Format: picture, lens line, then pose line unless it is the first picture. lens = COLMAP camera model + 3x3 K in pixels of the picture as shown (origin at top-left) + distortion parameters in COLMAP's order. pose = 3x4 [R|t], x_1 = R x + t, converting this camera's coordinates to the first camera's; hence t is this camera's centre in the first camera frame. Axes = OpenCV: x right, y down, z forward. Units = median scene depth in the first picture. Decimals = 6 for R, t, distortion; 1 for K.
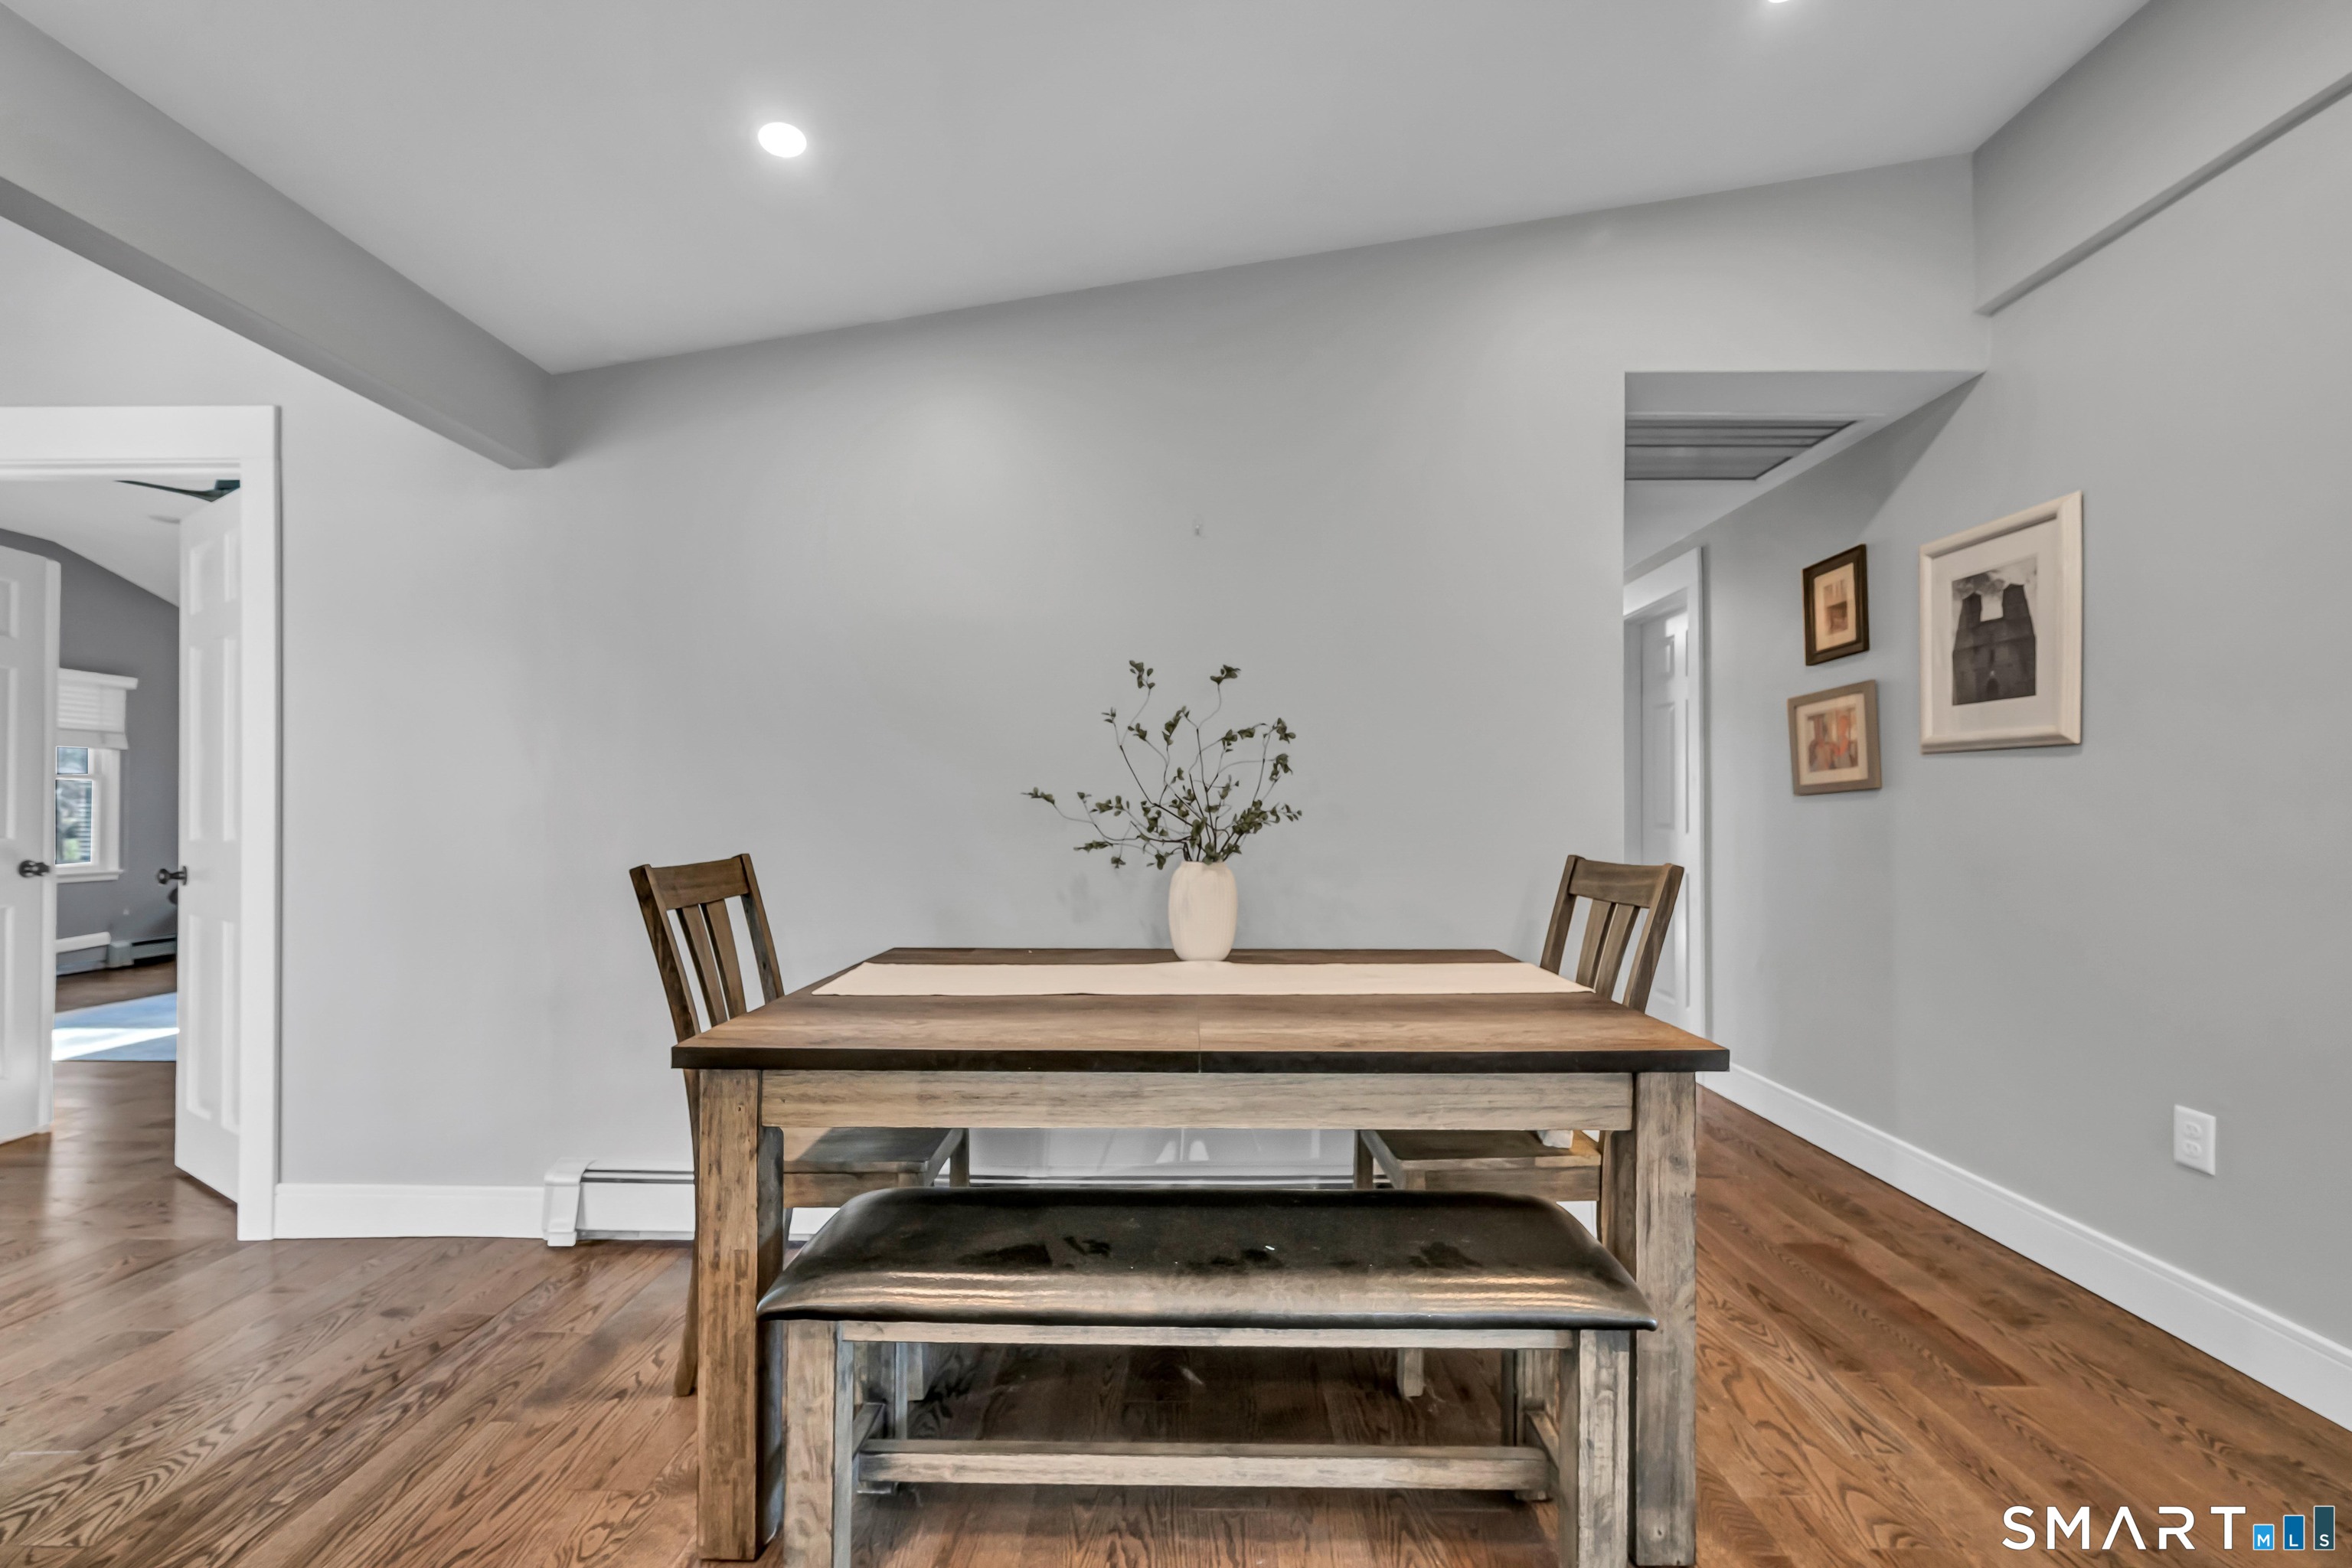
lens RADIAL K [[958.8, 0, 1233.0], [0, 958.8, 802.0], [0, 0, 1]] dist [-0.004736, 0.000737]
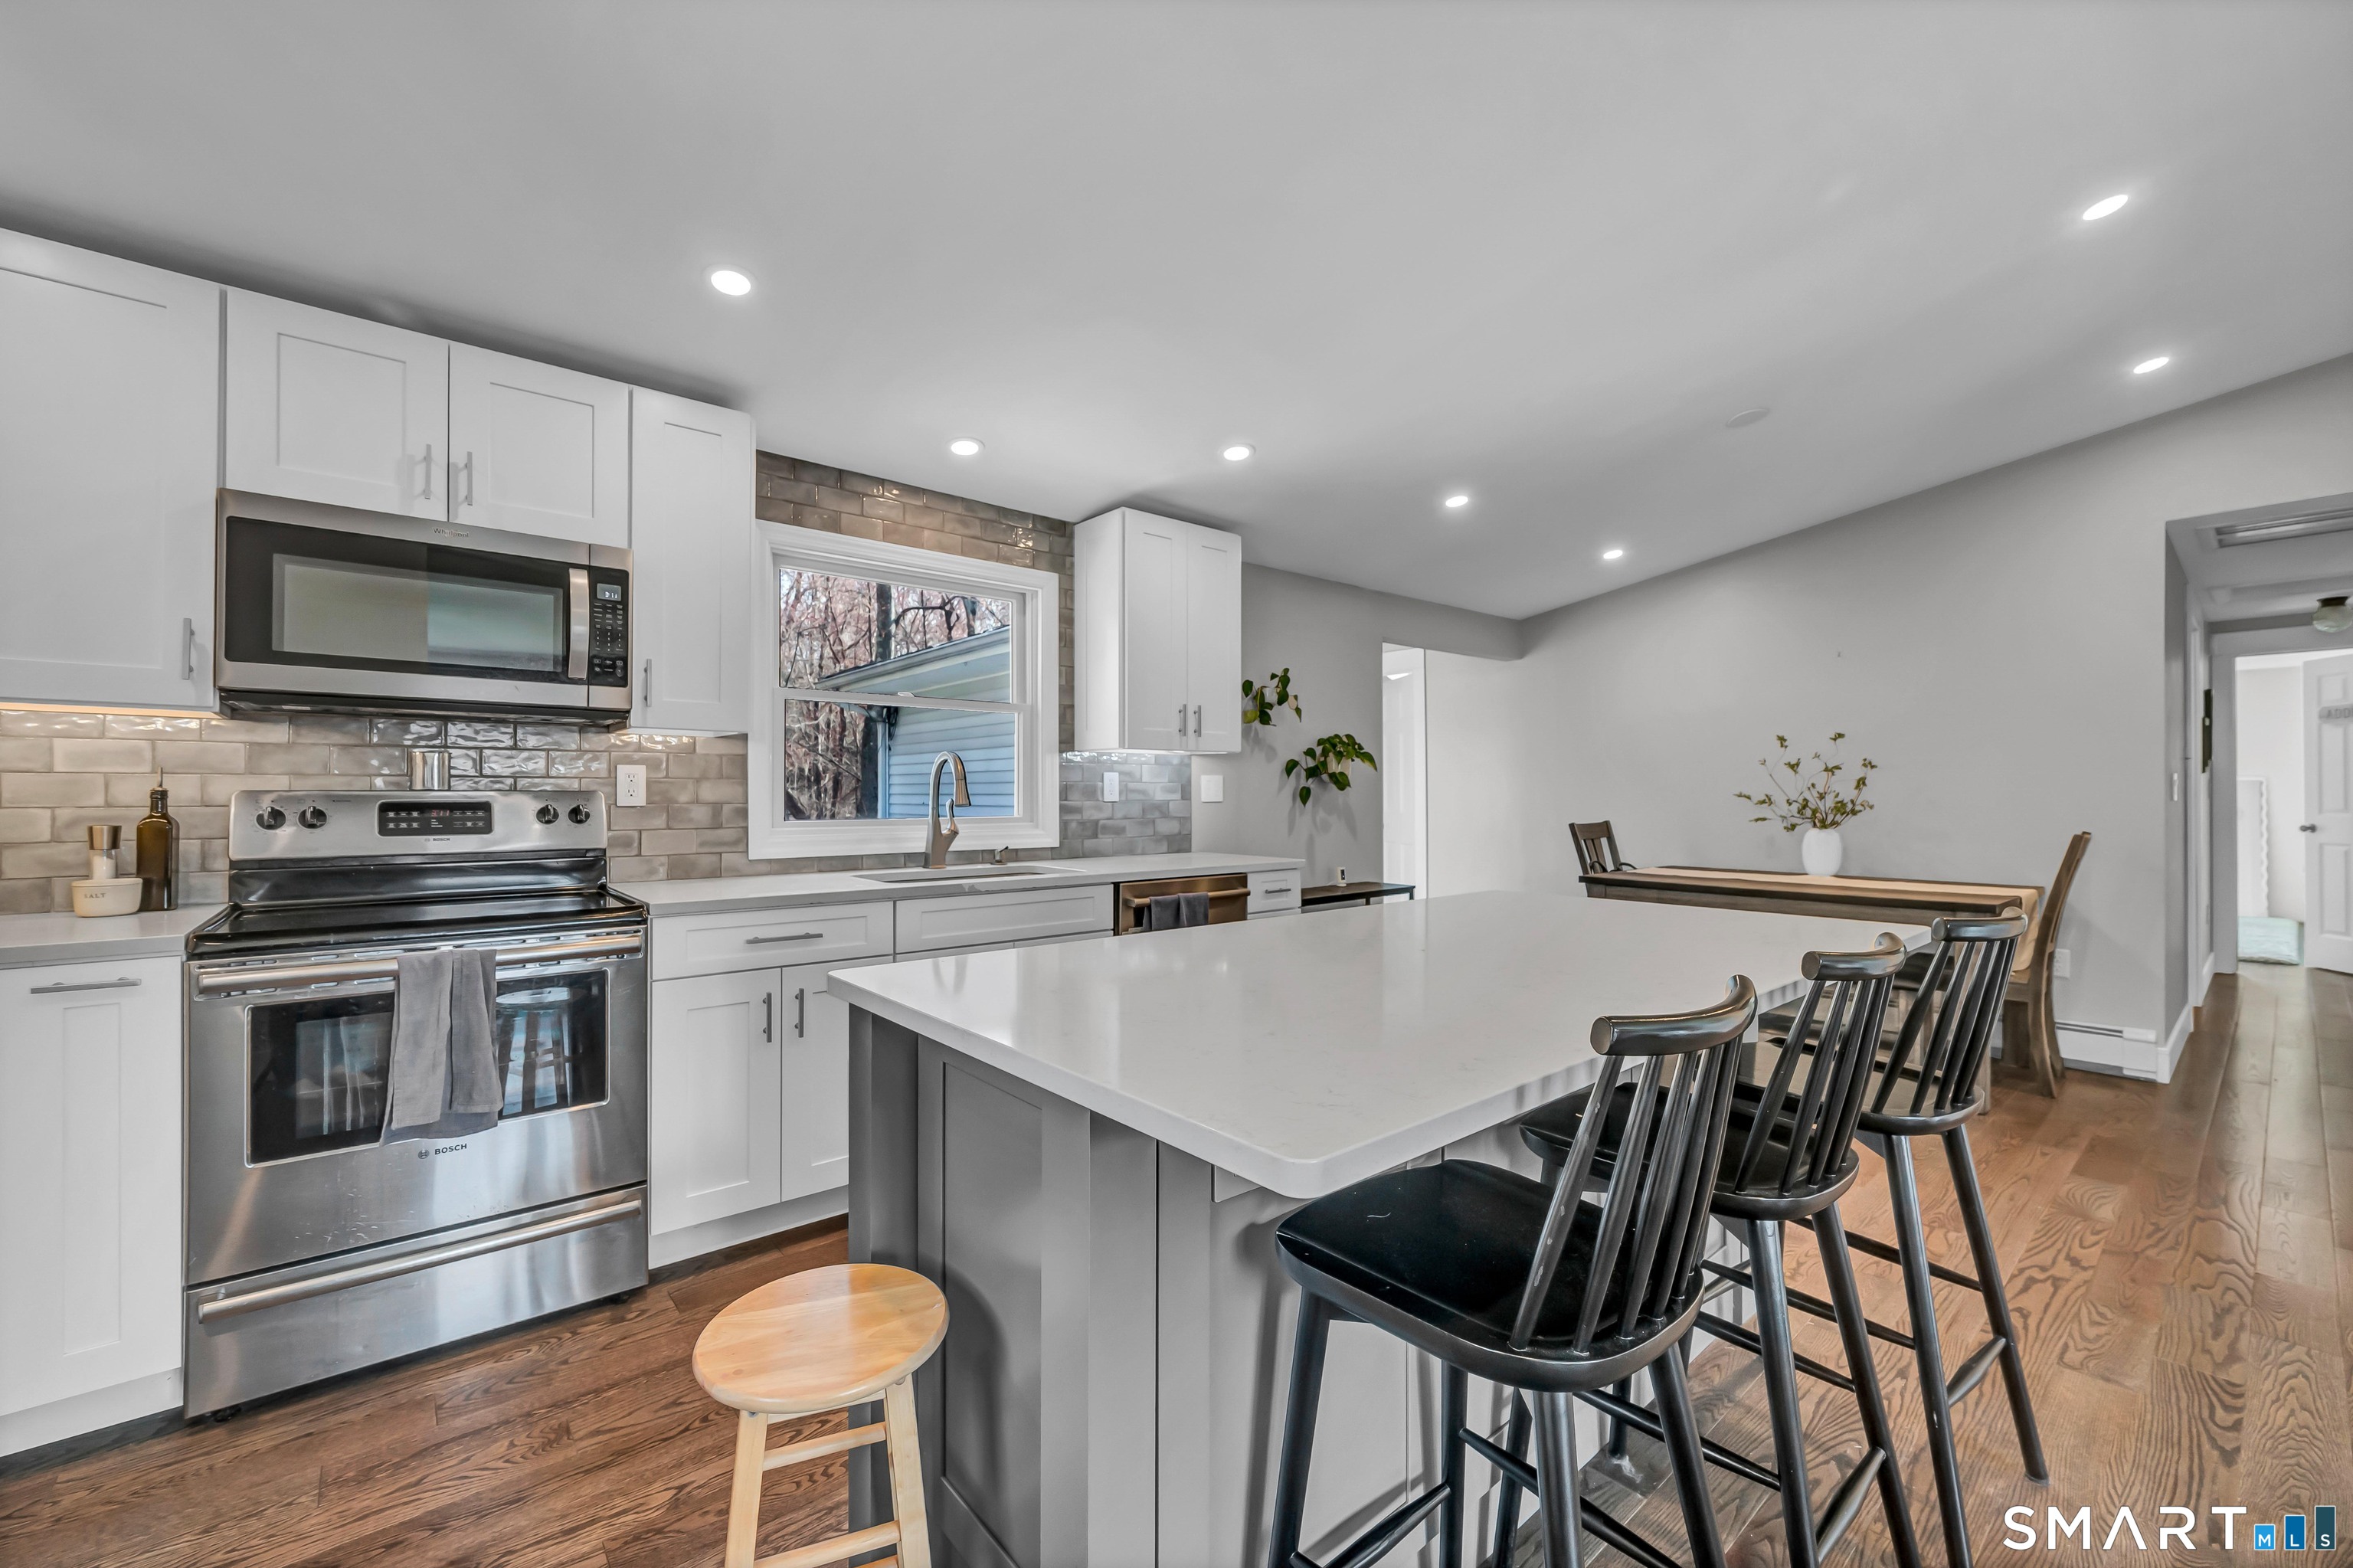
lens RADIAL K [[959.2, 0, 1172.2], [0, 959.2, 792.4], [0, 0, 1]] dist [-0.004736, 0.000737]
pose [[0.640306, -0.003181, -0.768113, 0.680965], [0.009043, 0.999953, 0.003397, -0.036931], [0.768067, -0.009121, 0.640305, -1.452395]]
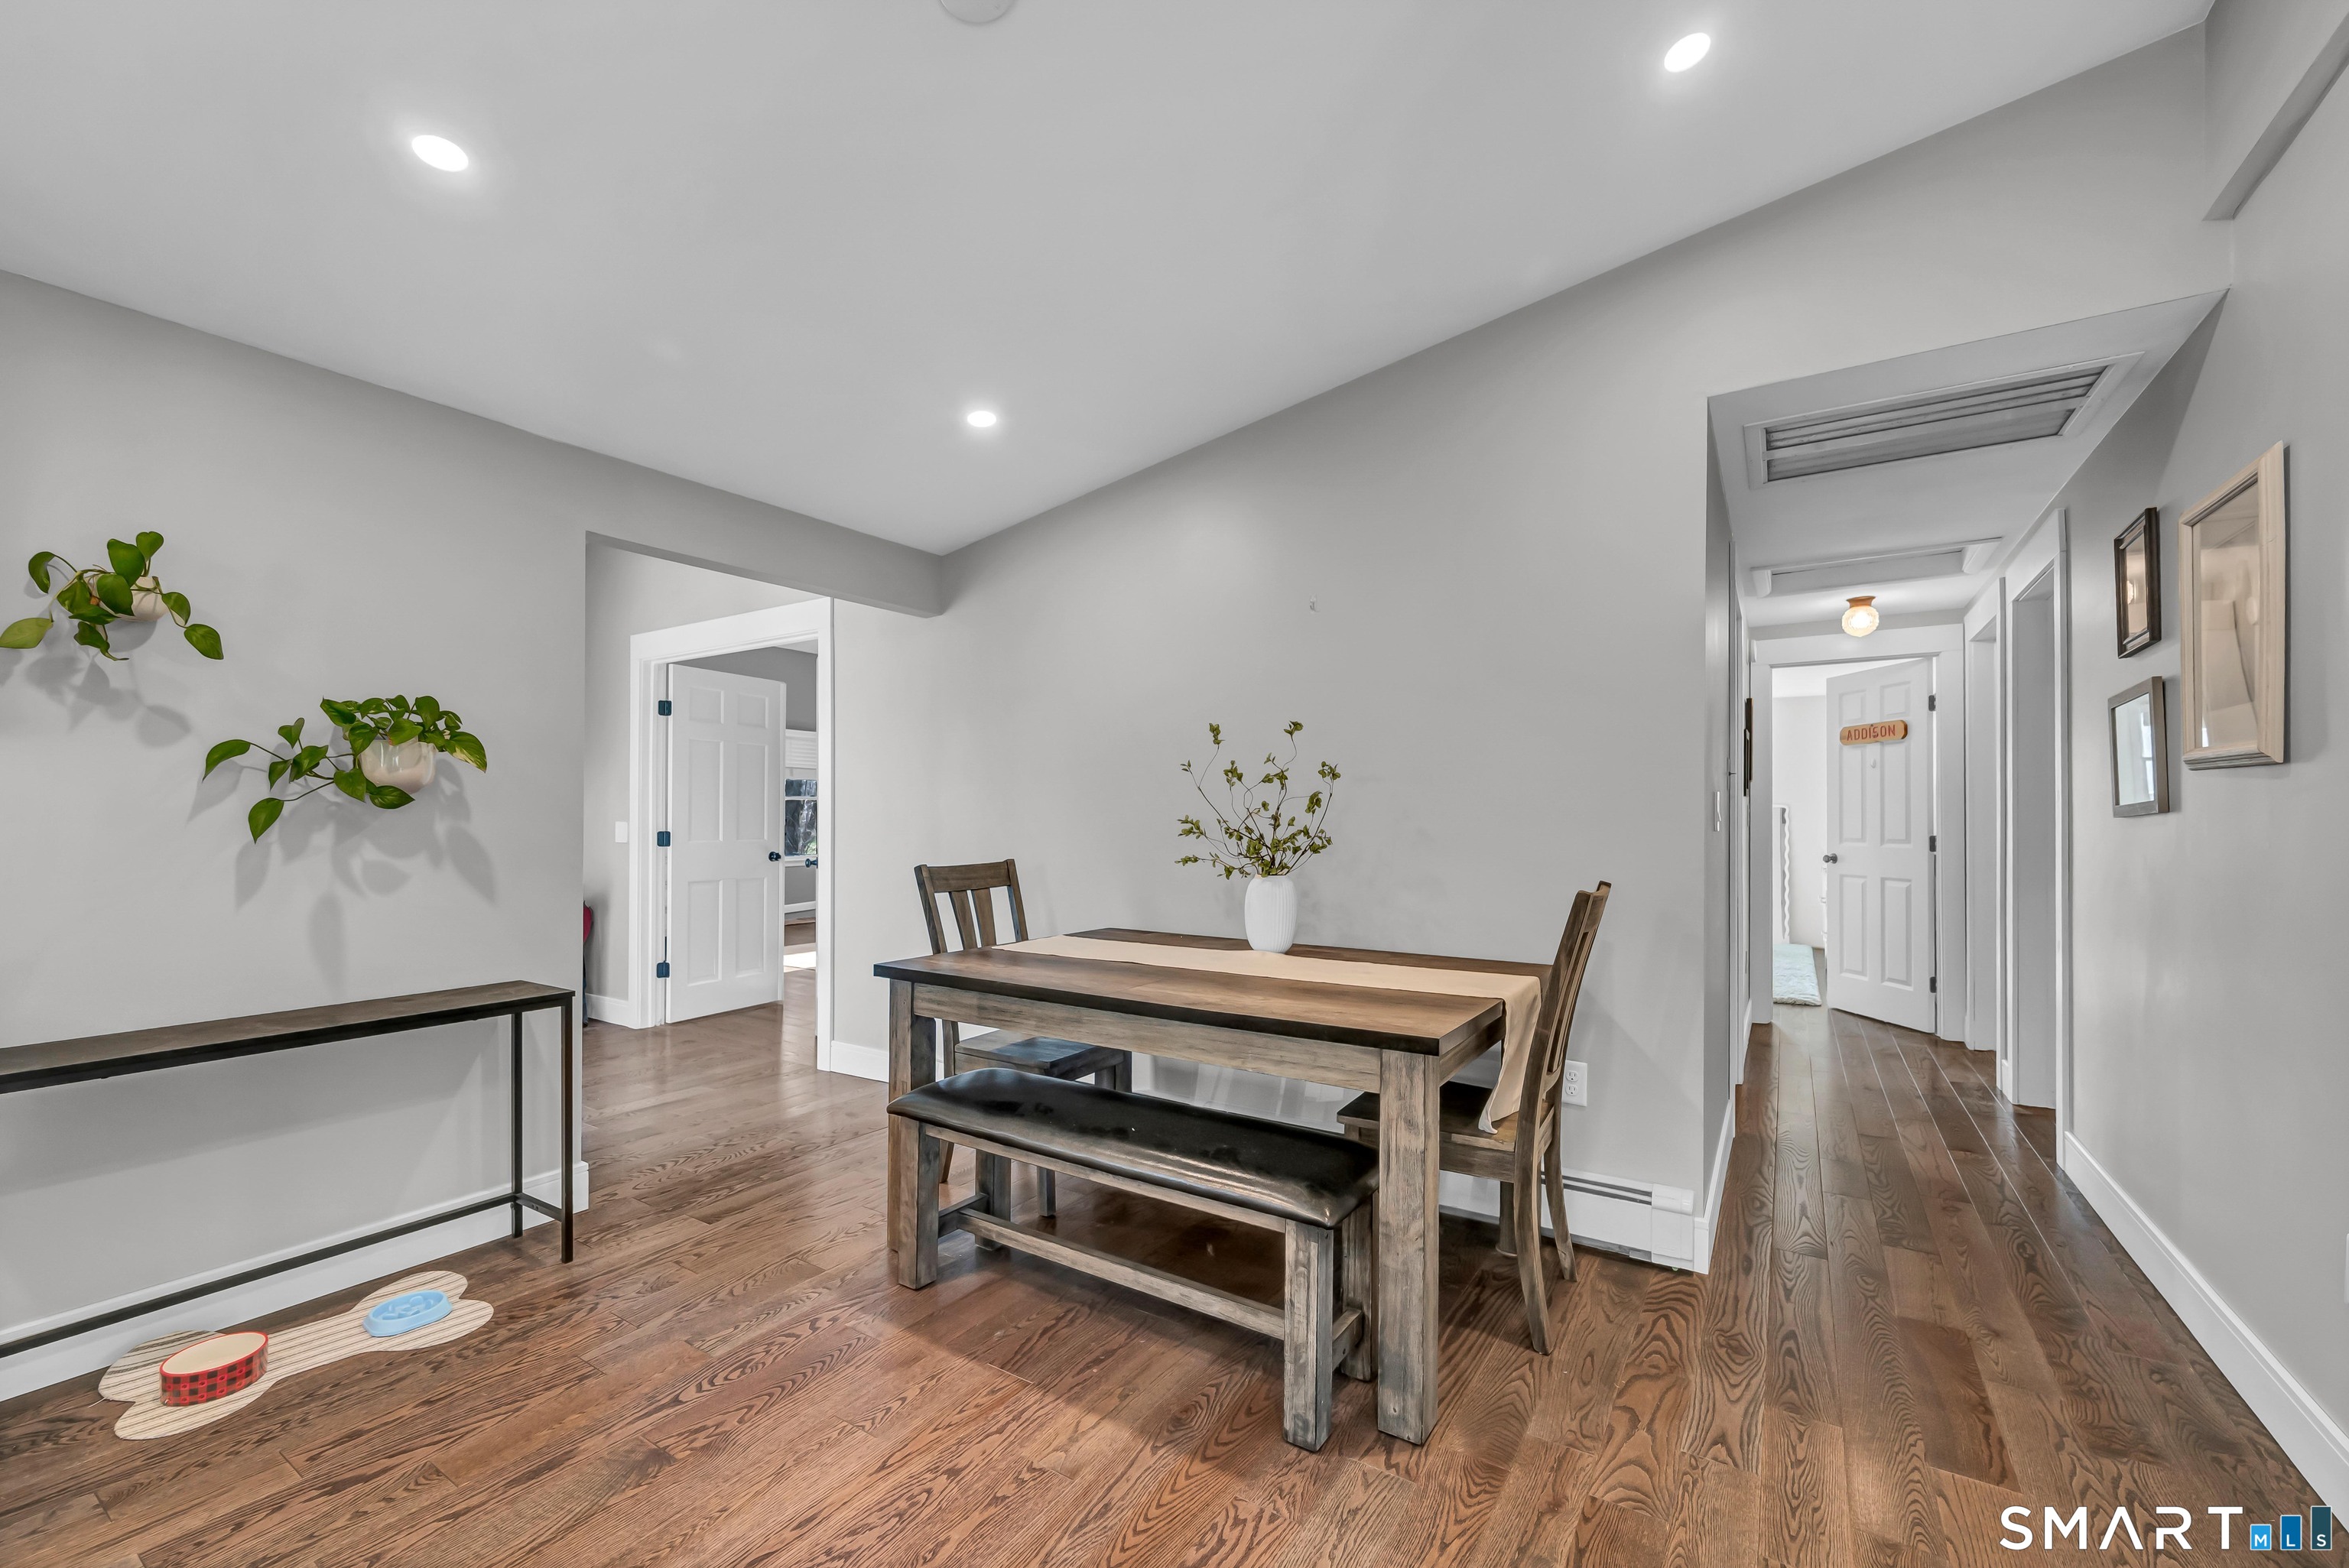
lens RADIAL K [[957.5, 0, 1205.0], [0, 957.5, 808.6], [0, 0, 1]] dist [-0.004736, 0.000737]
pose [[0.848167, -0.001501, -0.529727, 0.595358], [0.001682, 0.999999, -0.000140, -0.027813], [0.529727, -0.000772, 0.848168, -0.145276]]
